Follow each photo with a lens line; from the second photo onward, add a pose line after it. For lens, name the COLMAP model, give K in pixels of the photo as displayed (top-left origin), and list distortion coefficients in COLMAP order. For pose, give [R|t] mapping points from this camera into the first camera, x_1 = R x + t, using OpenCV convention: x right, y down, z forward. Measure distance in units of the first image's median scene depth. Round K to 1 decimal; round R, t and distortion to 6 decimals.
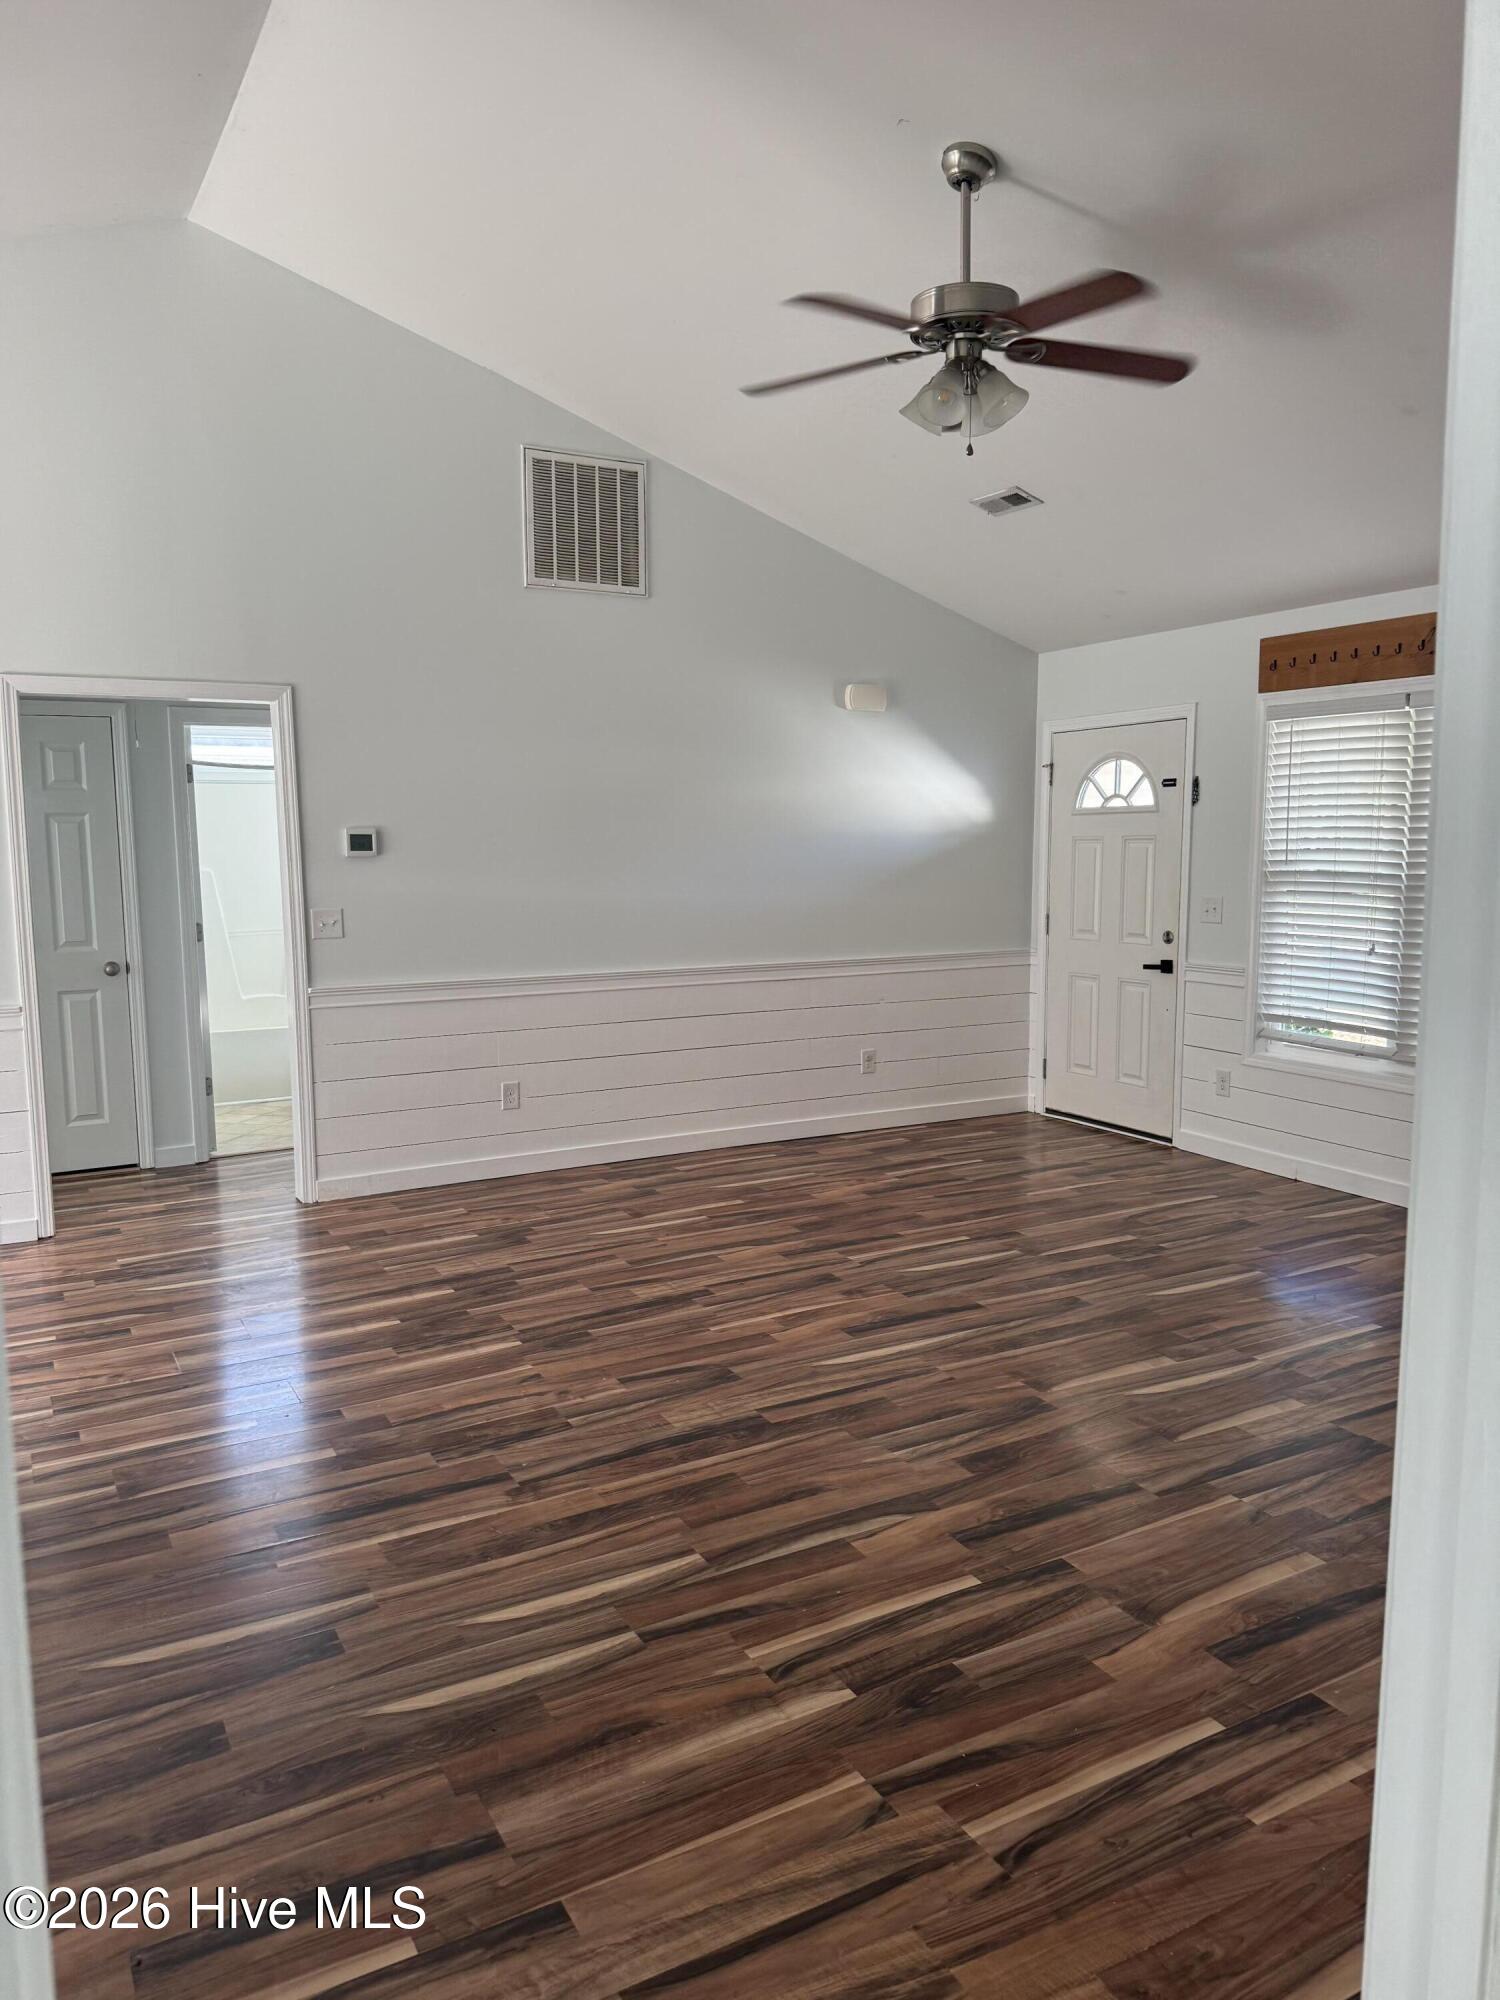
lens RADIAL K [[1408.8, 0, 735.0], [0, 1408.8, 989.5], [0, 0, 1]] dist [0.060669, -0.075247]
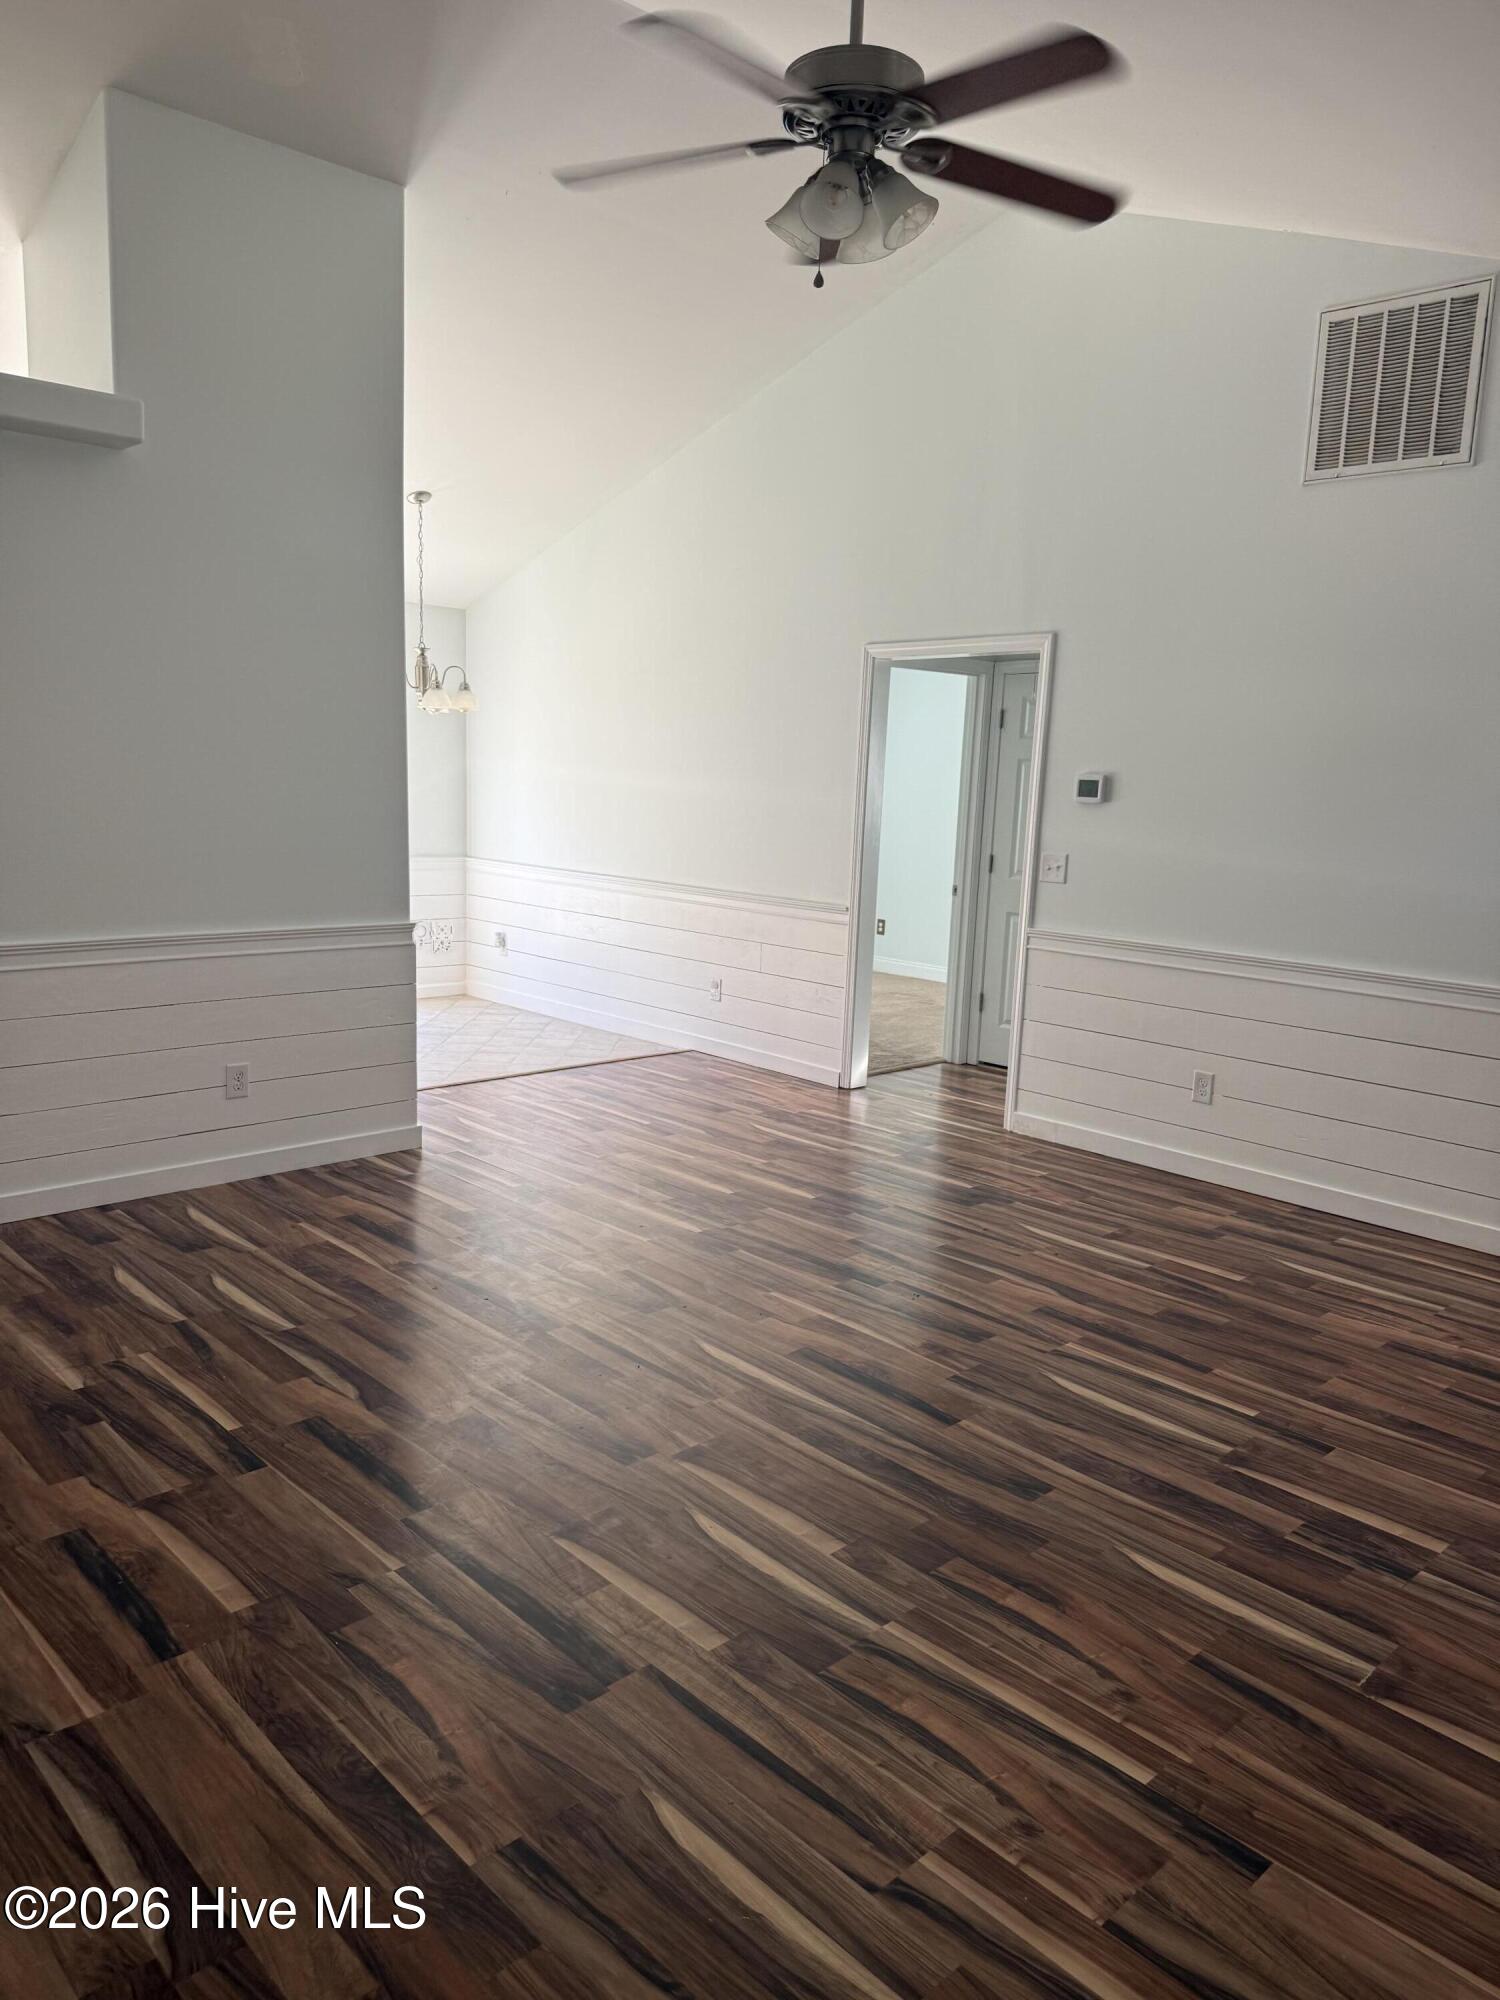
lens RADIAL K [[1408.8, 0, 735.6], [0, 1408.8, 988.3], [0, 0, 1]] dist [0.060669, -0.075247]
pose [[0.251411, 0.168382, -0.953121, 0.751198], [-0.146557, 0.980019, 0.134475, -0.076531], [0.956720, 0.105878, 0.271066, 0.613145]]
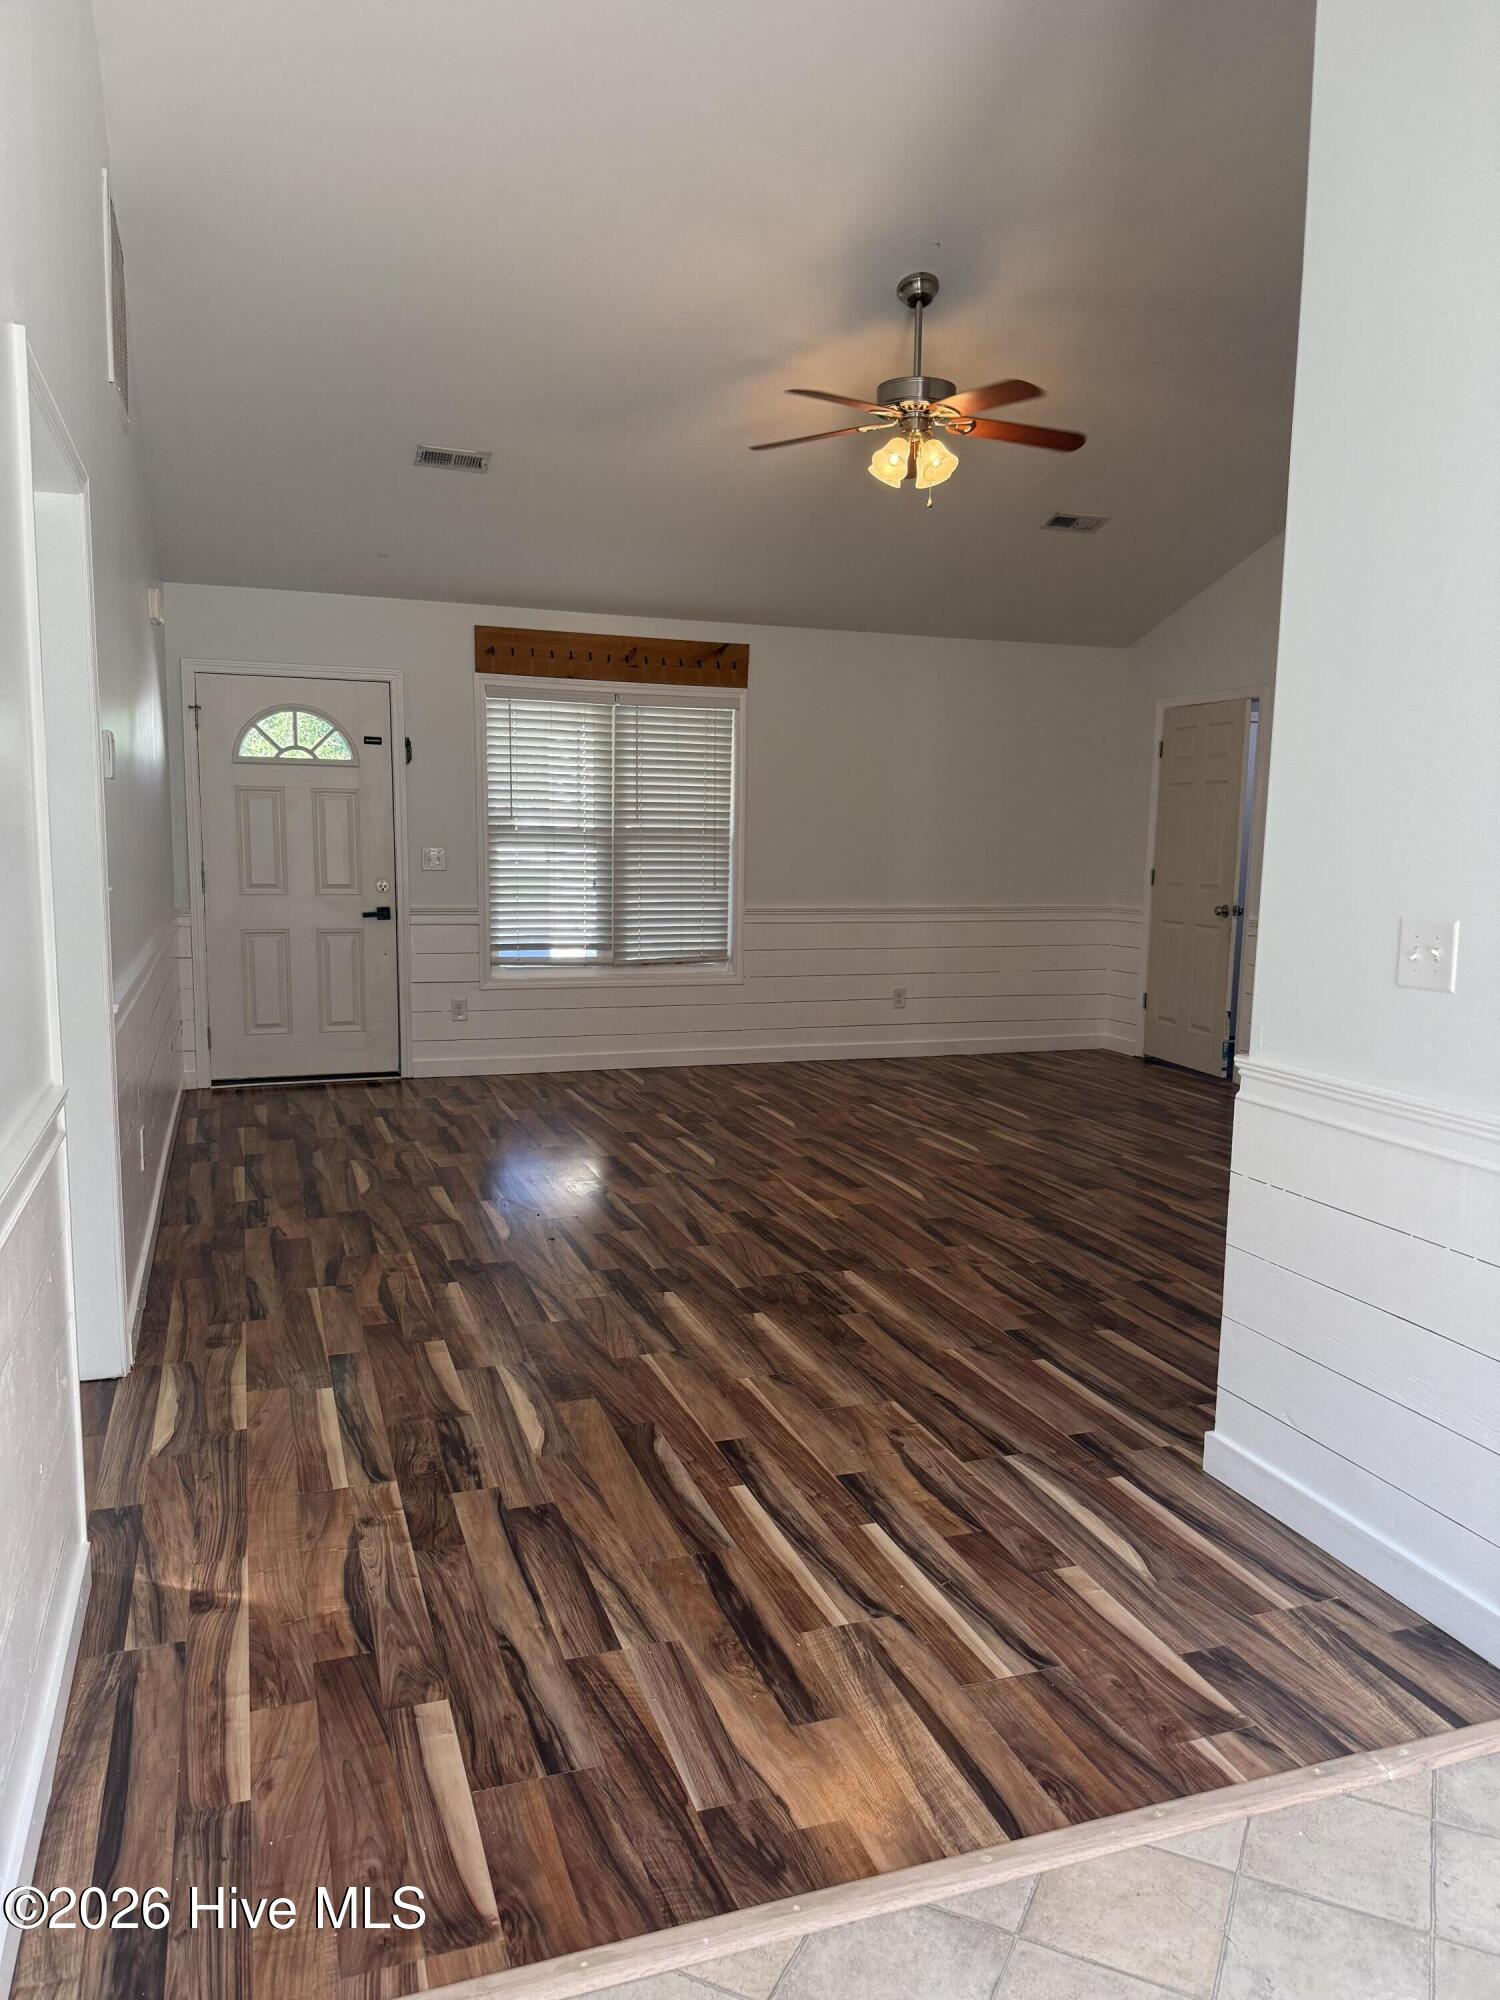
lens RADIAL K [[1408.8, 0, 754.5], [0, 1408.8, 1000.7], [0, 0, 1]] dist [0.060669, -0.075247]
pose [[0.150377, -0.112810, 0.982171, -0.980648], [0.092496, 0.990716, 0.099629, -0.043193], [-0.984292, 0.075865, 0.159415, 0.767979]]
